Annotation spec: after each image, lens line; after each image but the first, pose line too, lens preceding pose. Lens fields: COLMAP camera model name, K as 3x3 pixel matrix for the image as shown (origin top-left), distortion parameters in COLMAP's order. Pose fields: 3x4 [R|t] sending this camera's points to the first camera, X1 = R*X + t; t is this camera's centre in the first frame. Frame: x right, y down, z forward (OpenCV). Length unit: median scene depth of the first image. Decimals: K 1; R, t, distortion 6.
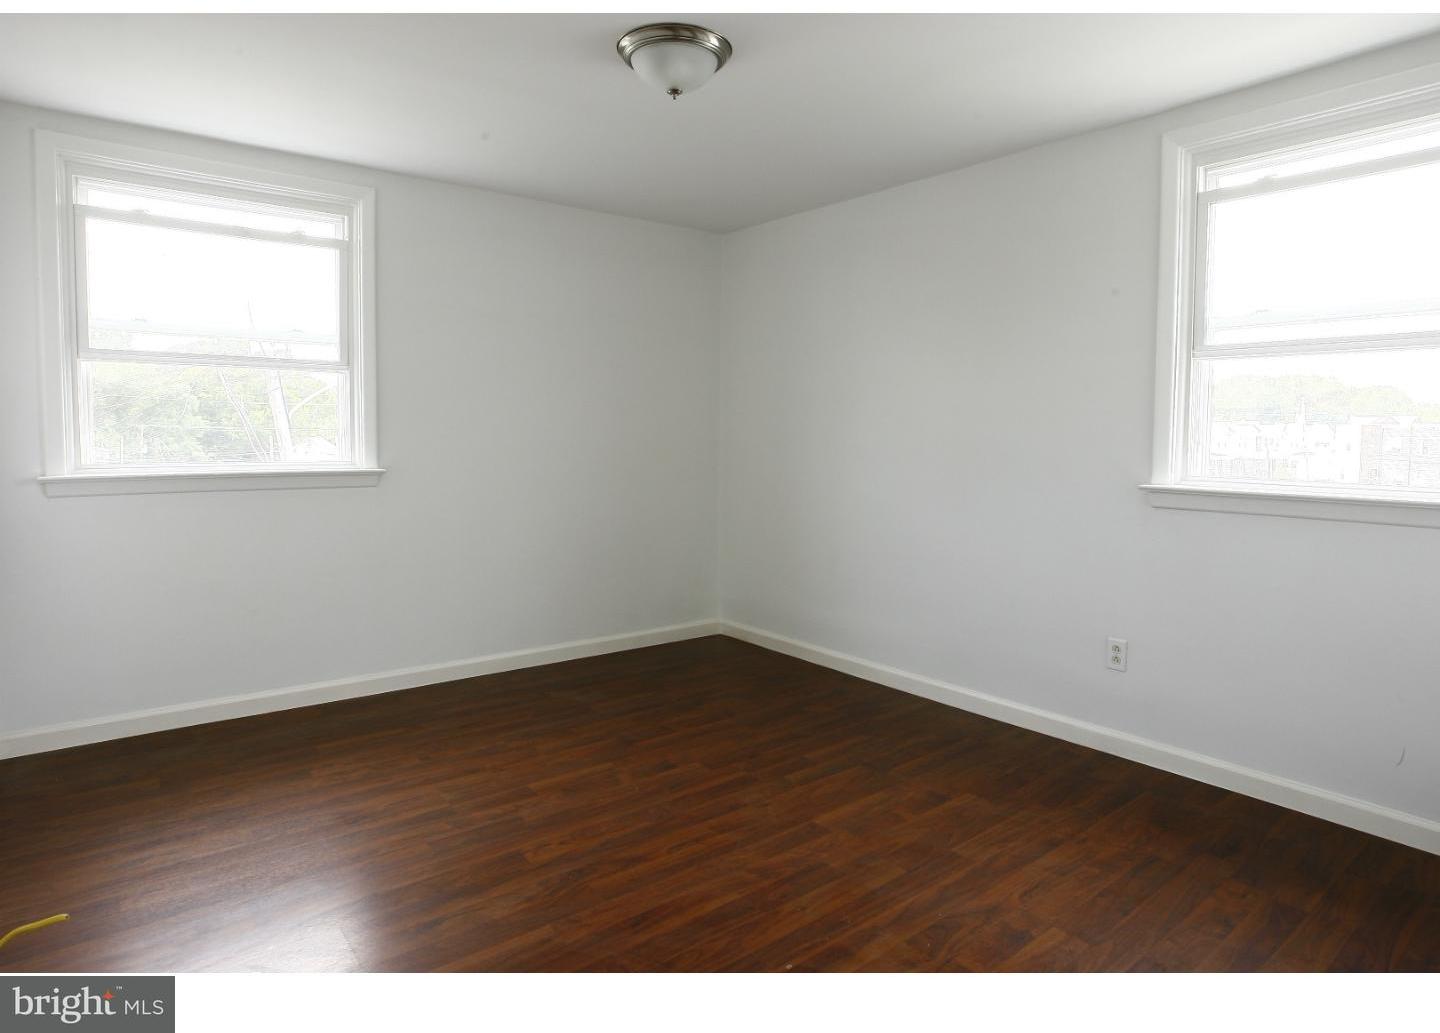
lens RADIAL K [[812.4, 0, 734.3], [0, 812.4, 483.0], [0, 0, 1]] dist [-0.077690, 0.050304]
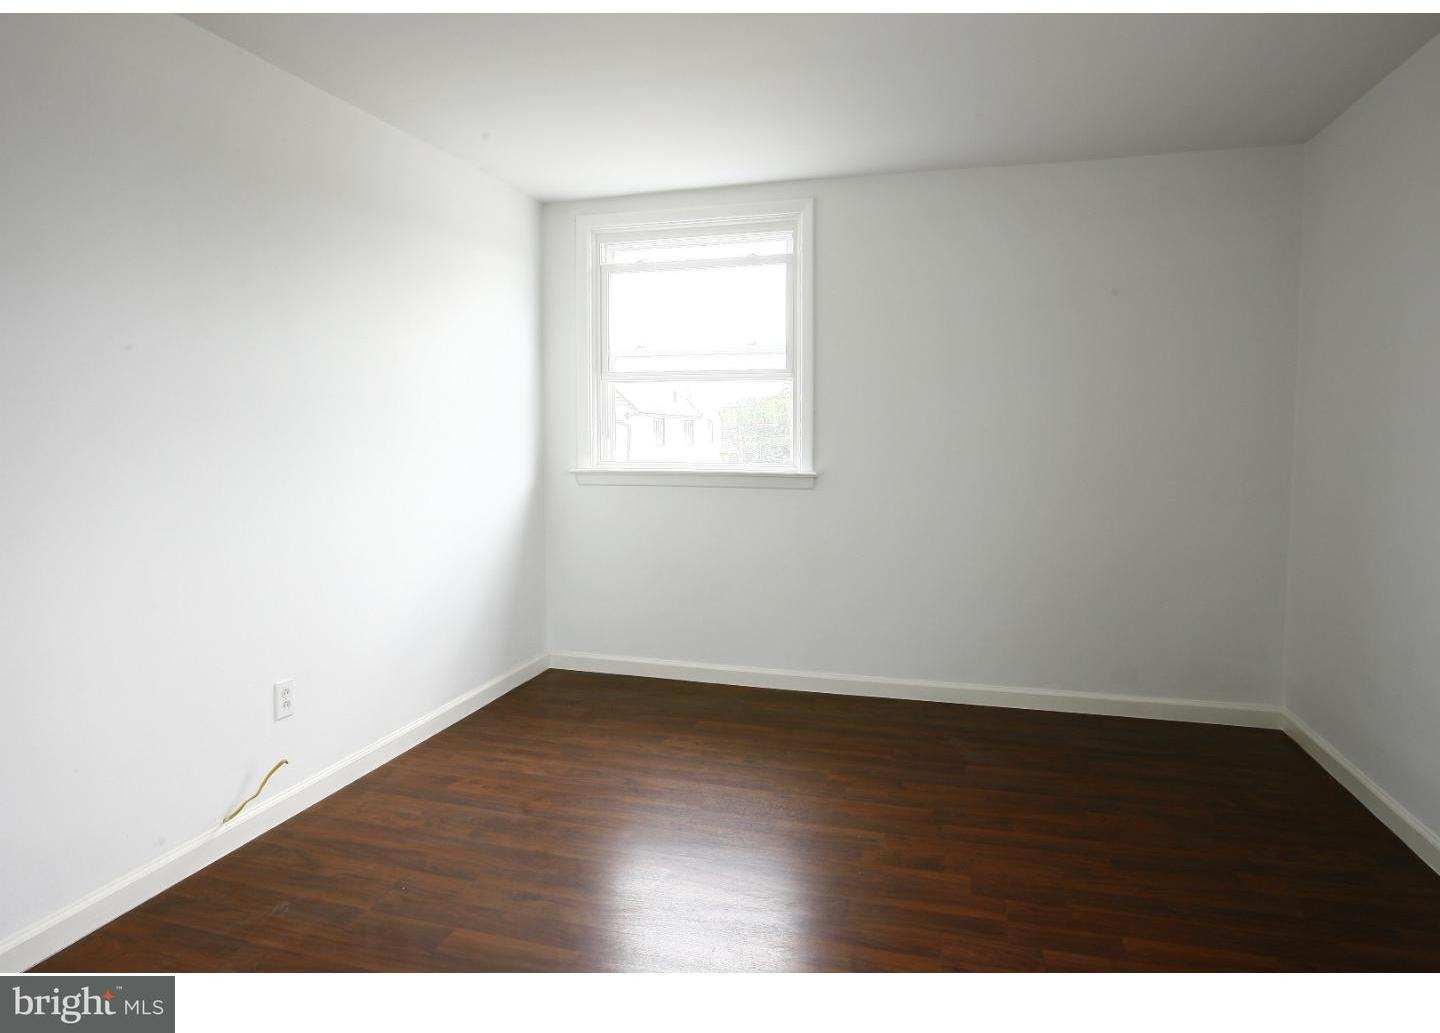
lens RADIAL K [[812.4, 0, 734.3], [0, 812.4, 483.0], [0, 0, 1]] dist [-0.077690, 0.050304]
pose [[0.593236, 0.040999, -0.803984, 0.335923], [-0.049540, 0.998669, 0.014373, -0.014176], [0.803503, 0.031302, 0.594478, 0.314259]]
